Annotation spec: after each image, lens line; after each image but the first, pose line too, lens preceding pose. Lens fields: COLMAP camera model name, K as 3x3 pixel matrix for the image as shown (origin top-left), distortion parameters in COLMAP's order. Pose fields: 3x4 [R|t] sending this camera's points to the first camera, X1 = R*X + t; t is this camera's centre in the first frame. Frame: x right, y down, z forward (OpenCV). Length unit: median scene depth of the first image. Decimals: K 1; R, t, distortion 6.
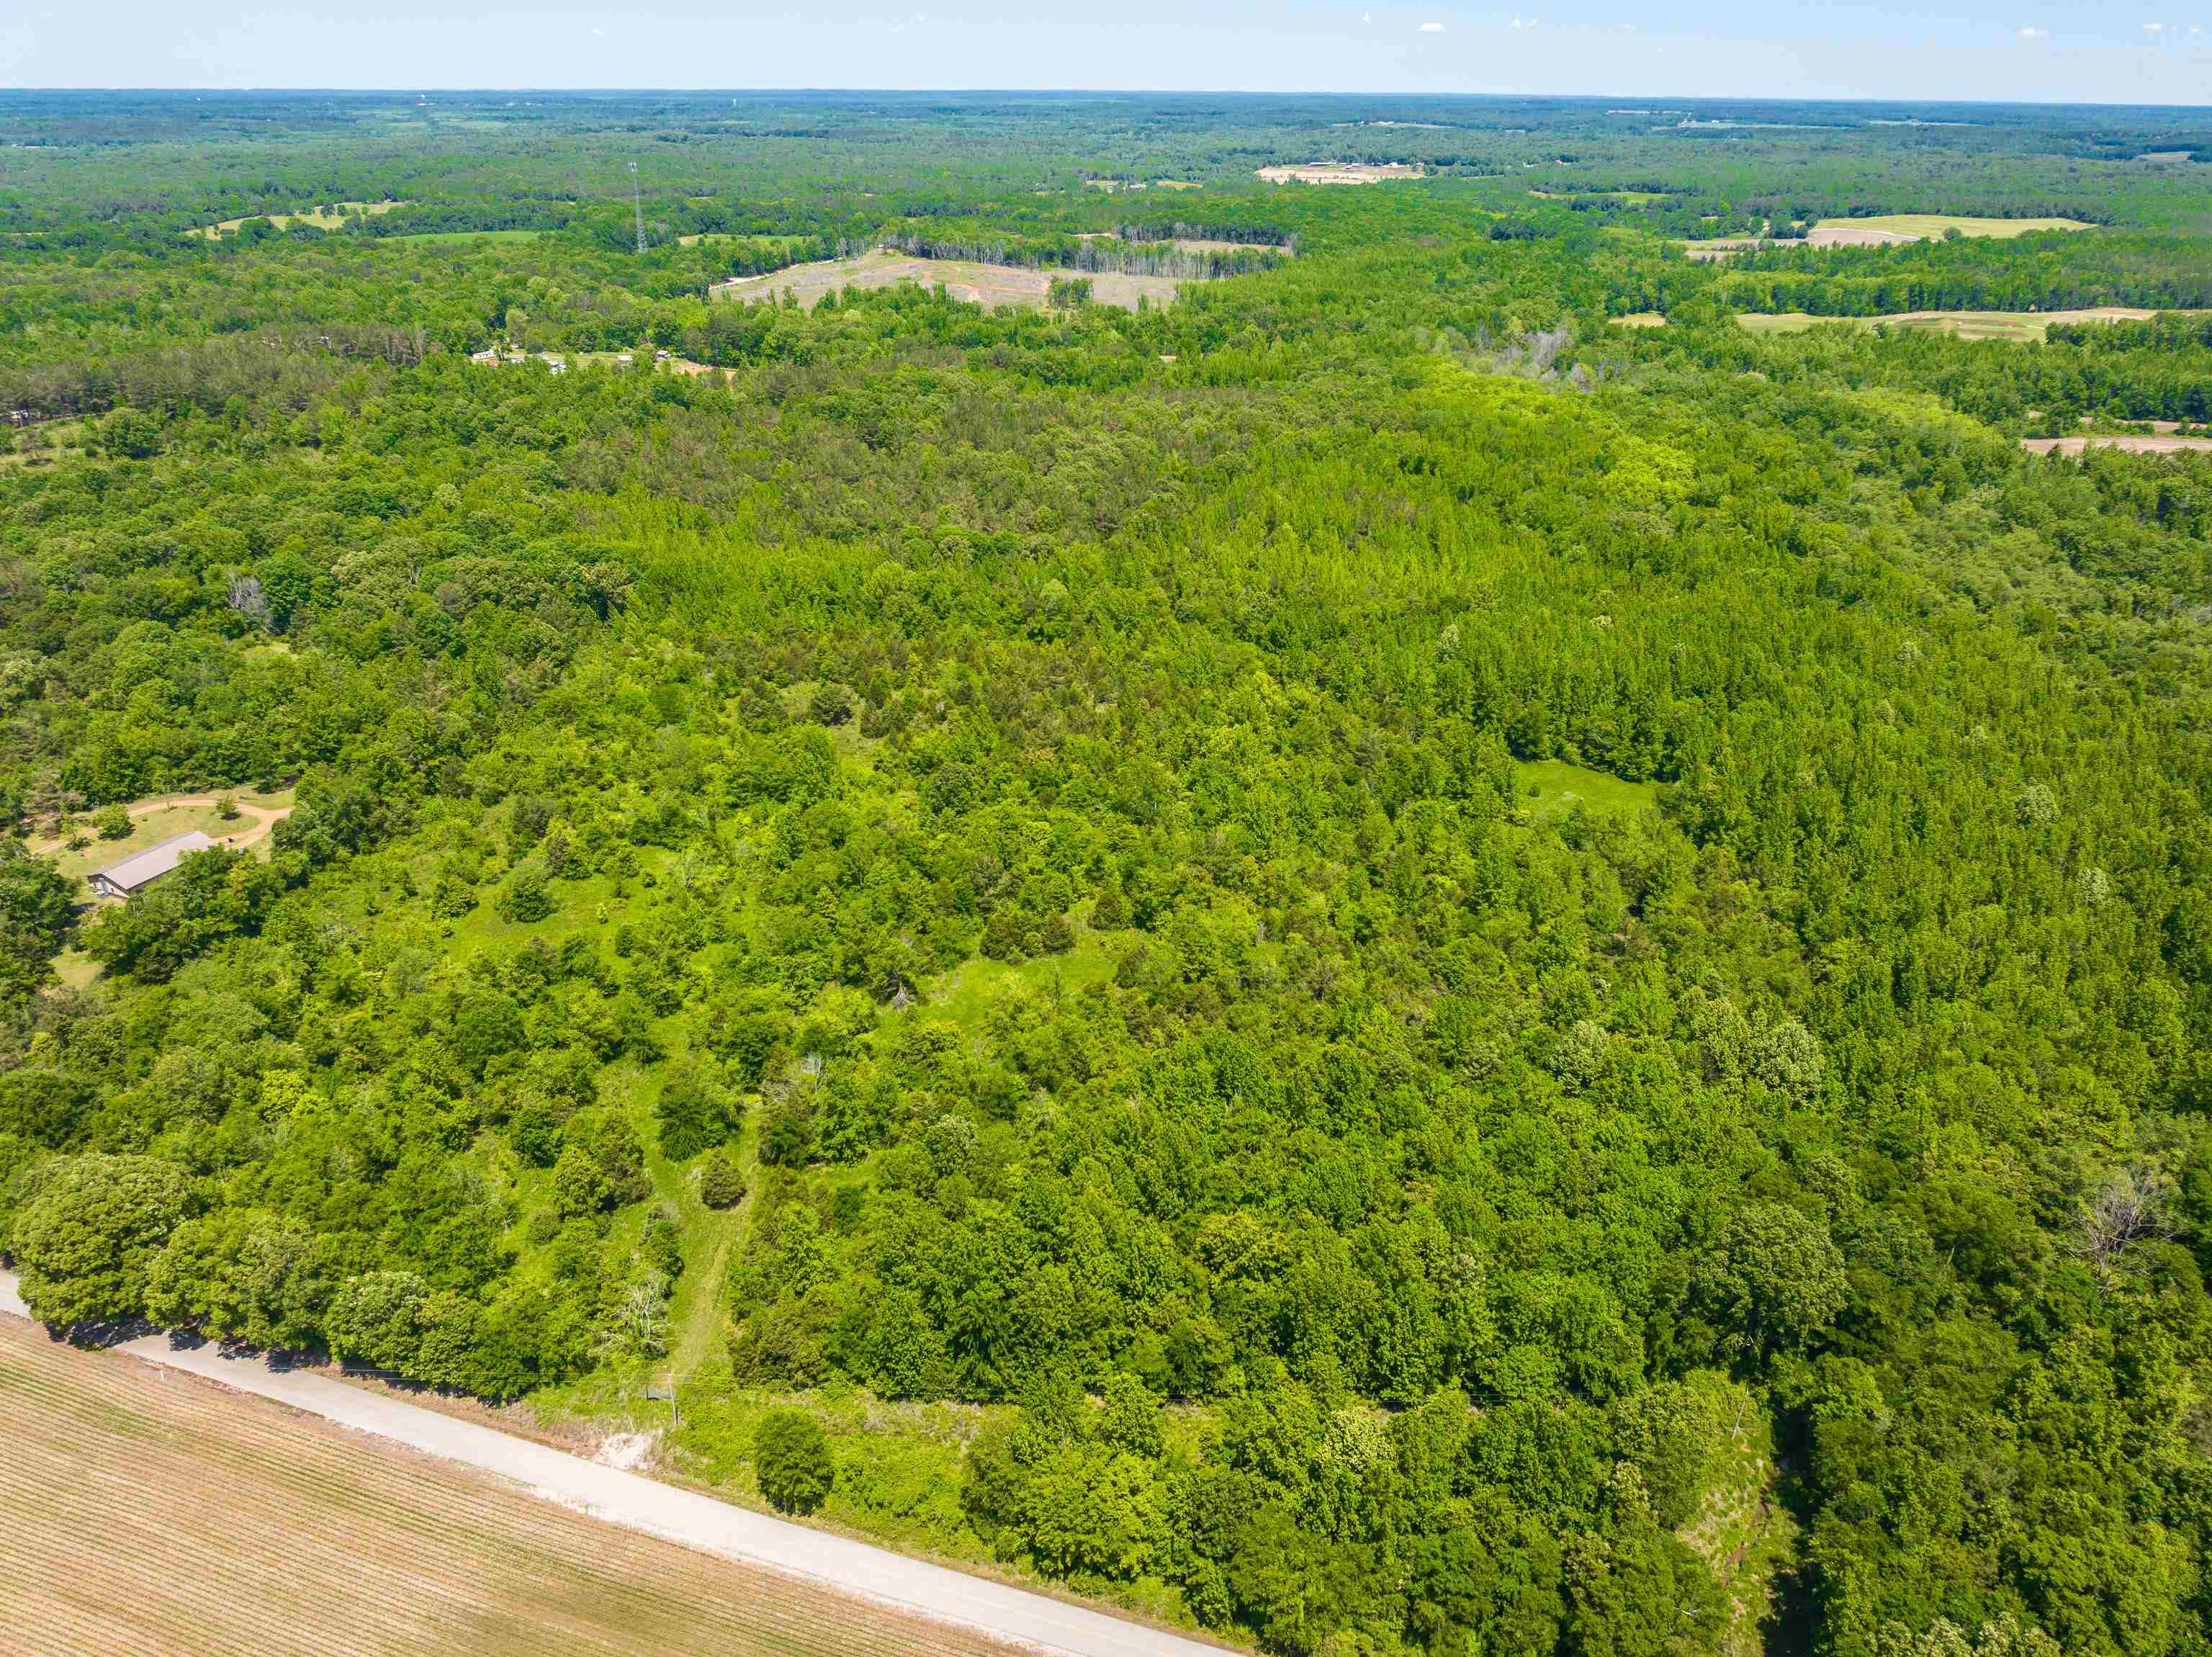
lens RADIAL K [[1550.2, 0, 1117.5], [0, 1550.2, 822.5], [0, 0, 1]] dist [-0.029402, 0.017779]
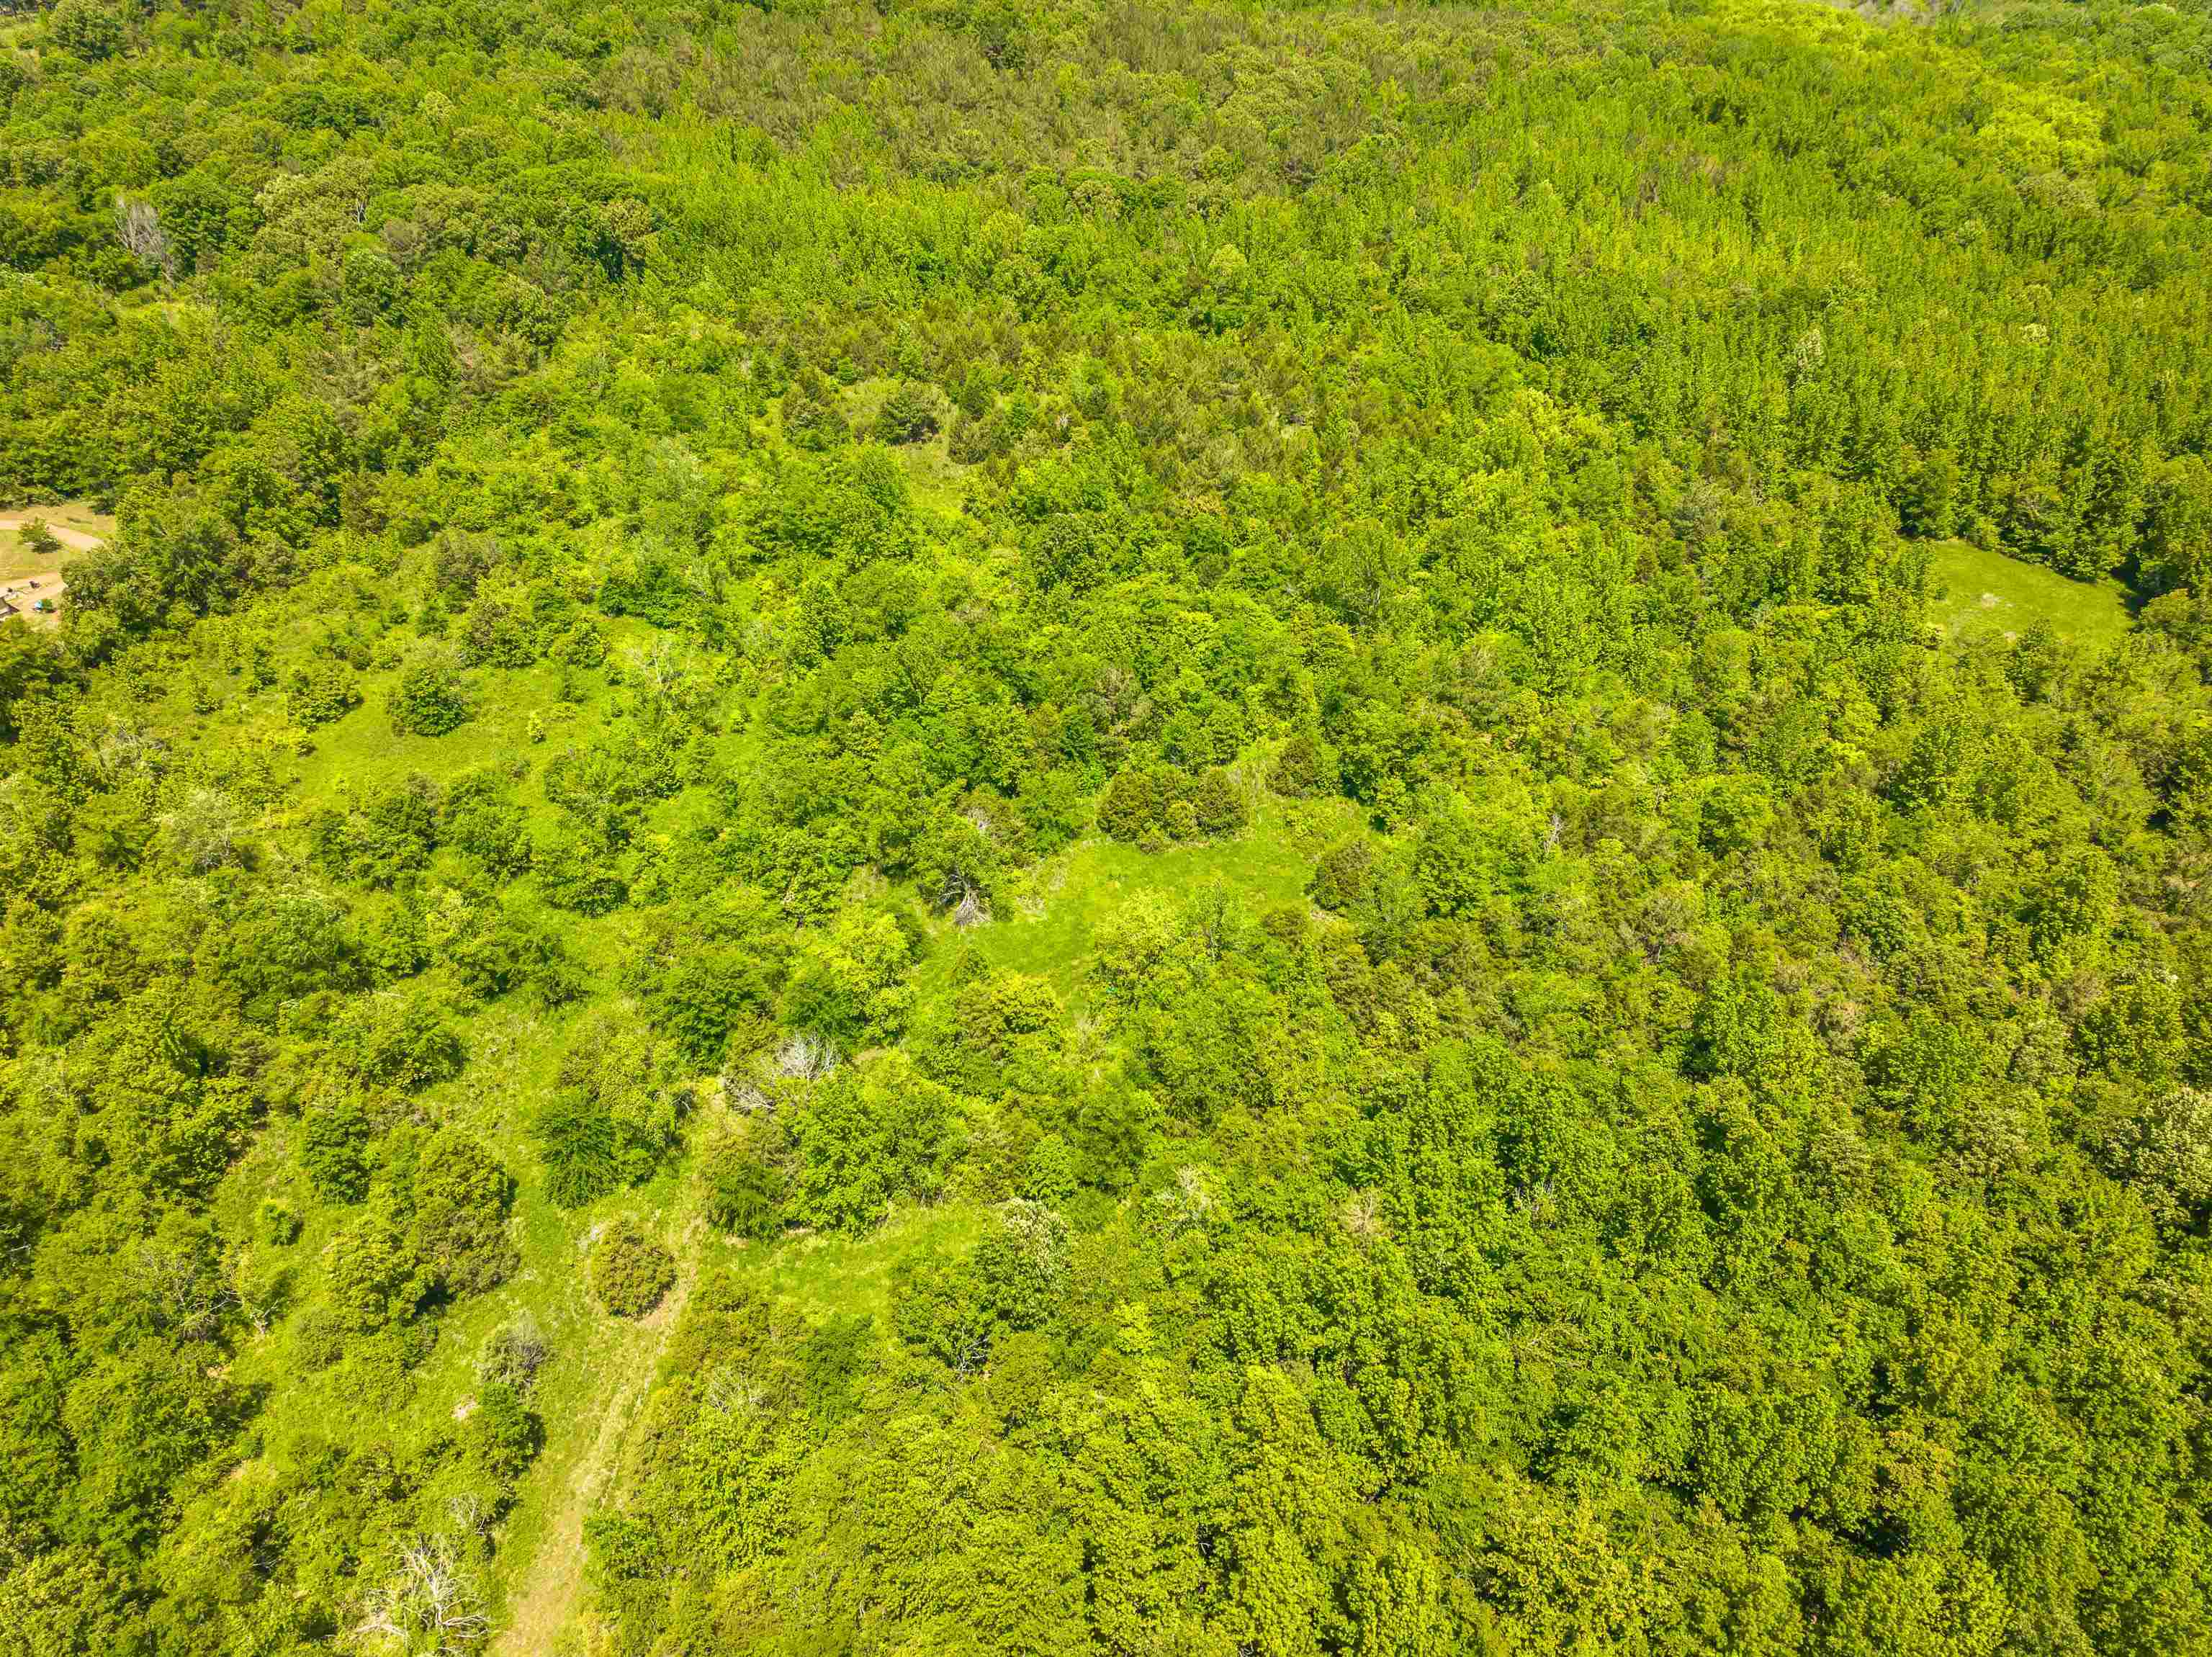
lens RADIAL K [[1550.2, 0, 1117.5], [0, 1550.2, 813.7], [0, 0, 1]] dist [-0.029402, 0.017779]
pose [[0.994928, 0.060511, -0.080359, -0.023457], [-0.045053, 0.982291, 0.181865, -0.030184], [0.089941, -0.177322, 0.980034, 0.296926]]
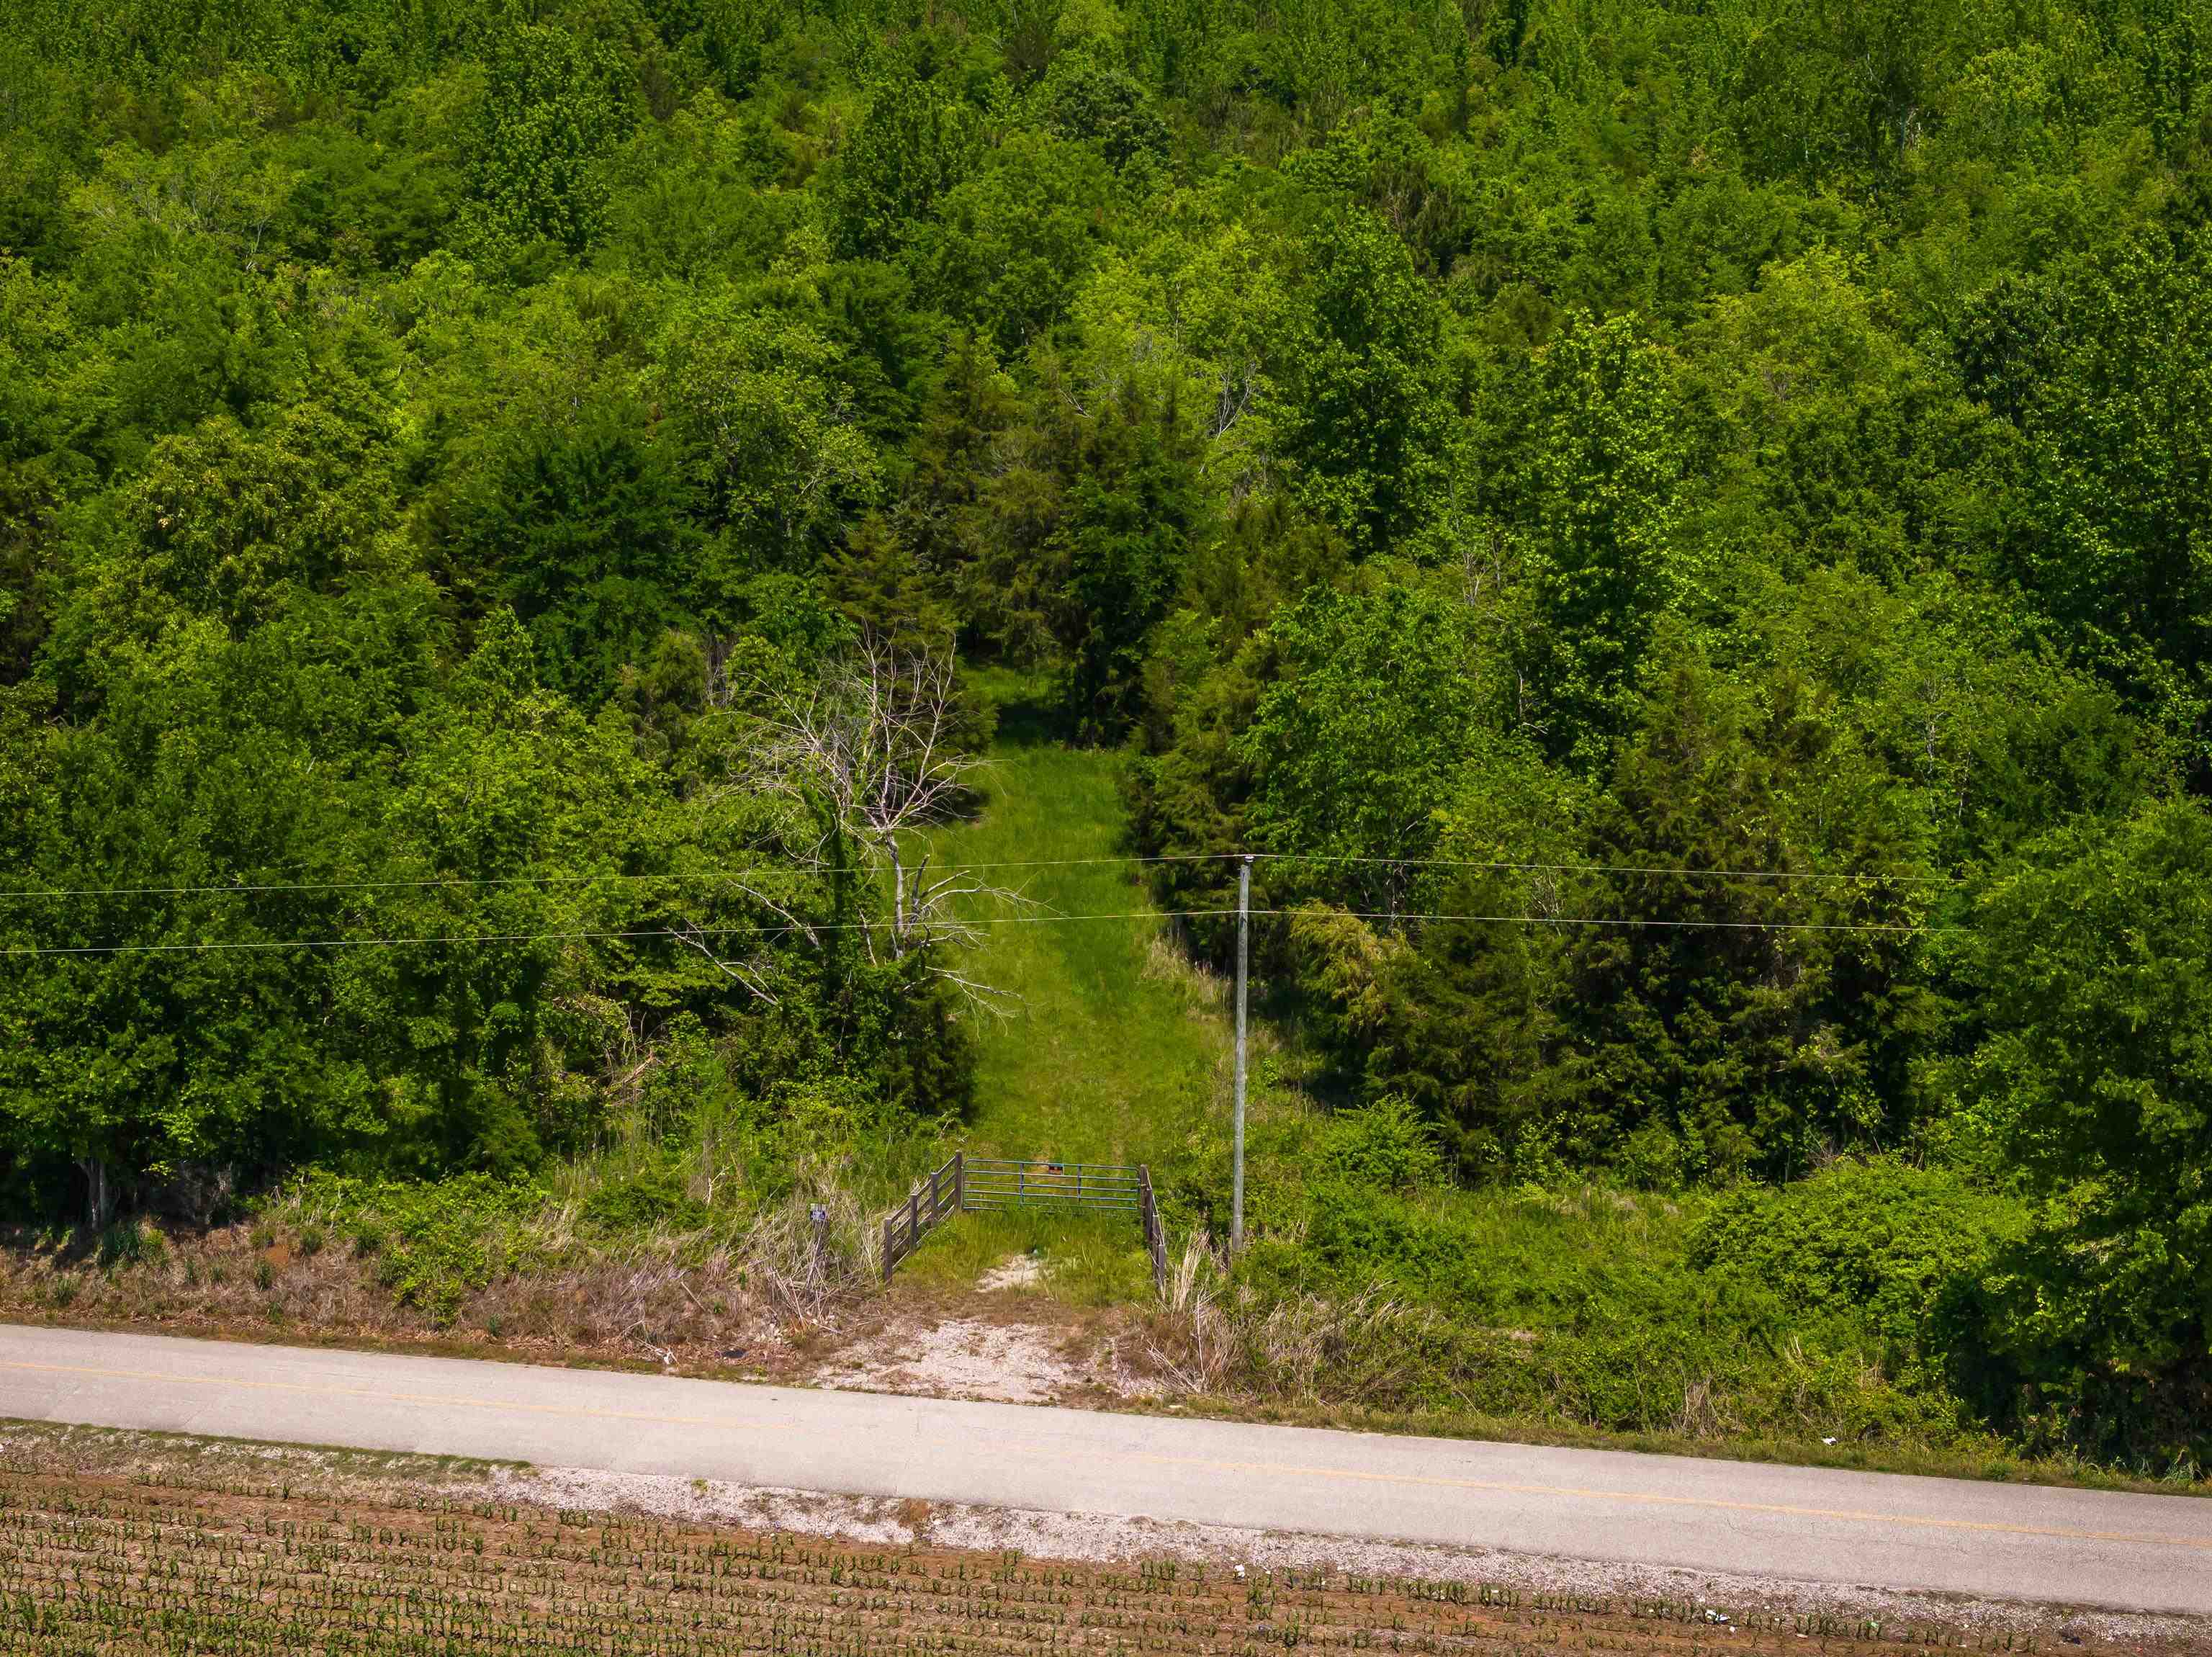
lens RADIAL K [[4398.0, 0, 1100.6], [0, 4398.0, 821.7], [0, 0, 1]] dist [0.087490, 0.000000]
pose [[0.991430, -0.028210, 0.127558, -0.187186], [0.057334, 0.971308, -0.230810, 0.236300], [-0.117387, 0.236146, 0.964601, 0.273786]]
